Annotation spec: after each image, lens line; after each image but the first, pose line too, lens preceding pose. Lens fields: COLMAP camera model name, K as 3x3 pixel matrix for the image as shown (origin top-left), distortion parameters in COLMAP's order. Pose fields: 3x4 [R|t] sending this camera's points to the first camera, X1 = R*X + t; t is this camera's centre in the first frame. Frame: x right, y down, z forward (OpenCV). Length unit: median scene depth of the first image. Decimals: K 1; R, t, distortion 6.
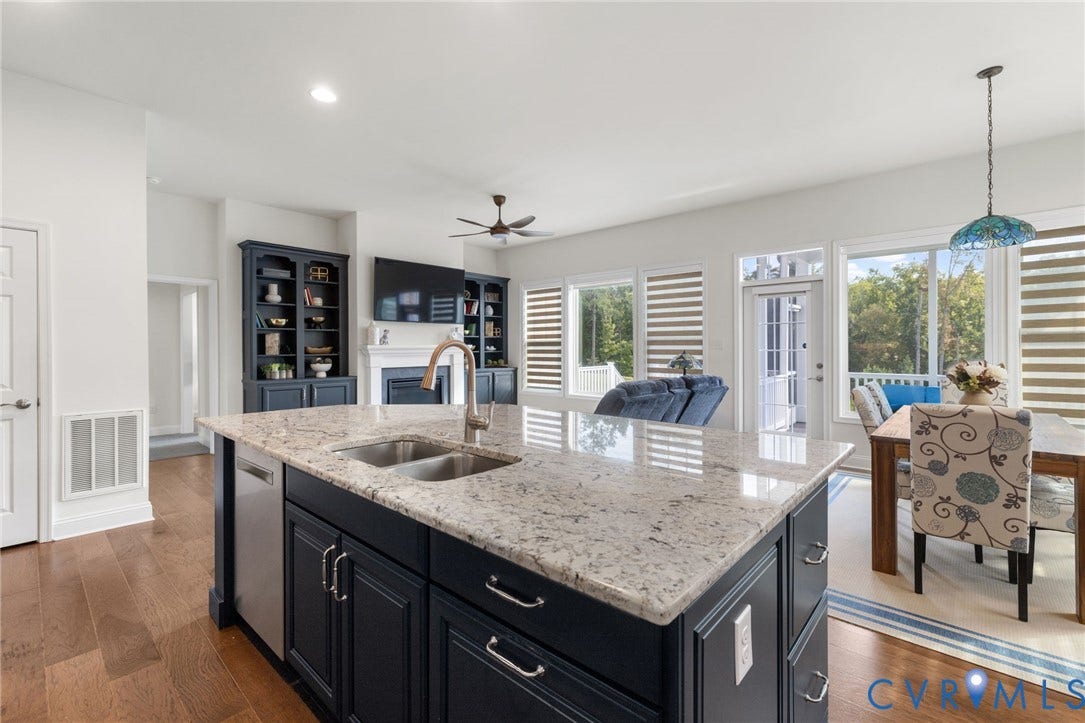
lens RADIAL K [[472.9, 0, 535.9], [0, 472.9, 346.4], [0, 0, 1]] dist [-0.000108, -0.000442]
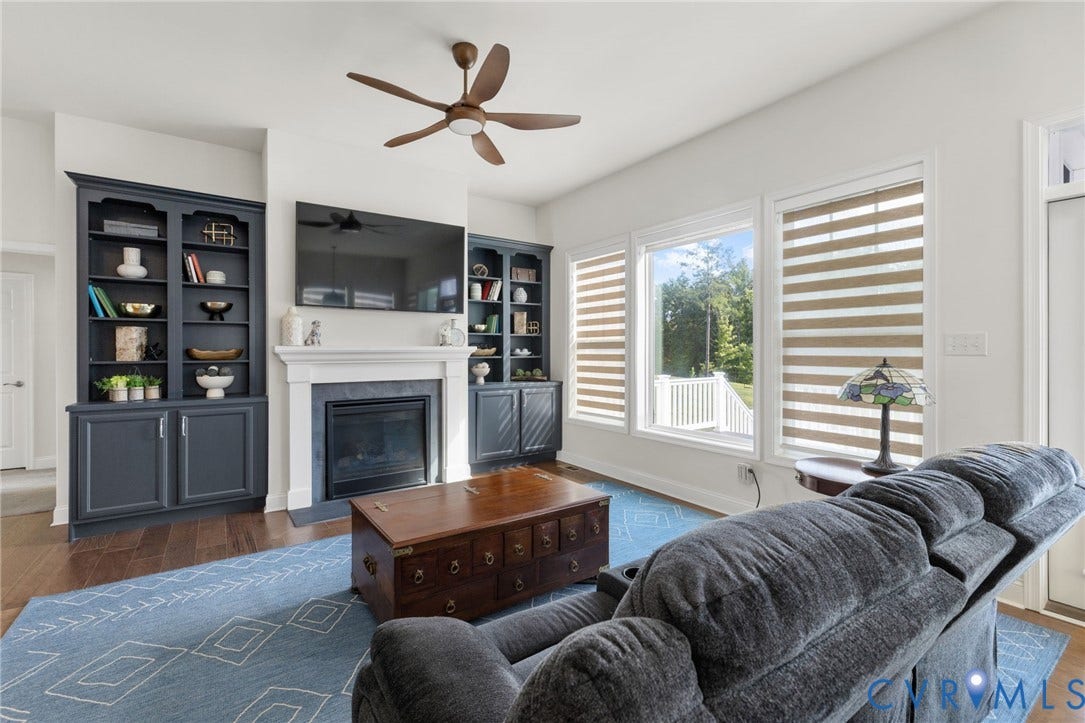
lens RADIAL K [[472.9, 0, 535.9], [0, 472.9, 346.4], [0, 0, 1]] dist [-0.000108, -0.000442]
pose [[0.973645, 0.001347, -0.228065, 0.076854], [-0.002918, 0.999974, -0.006551, 0.000456], [0.228050, 0.007044, 0.973624, 0.374152]]
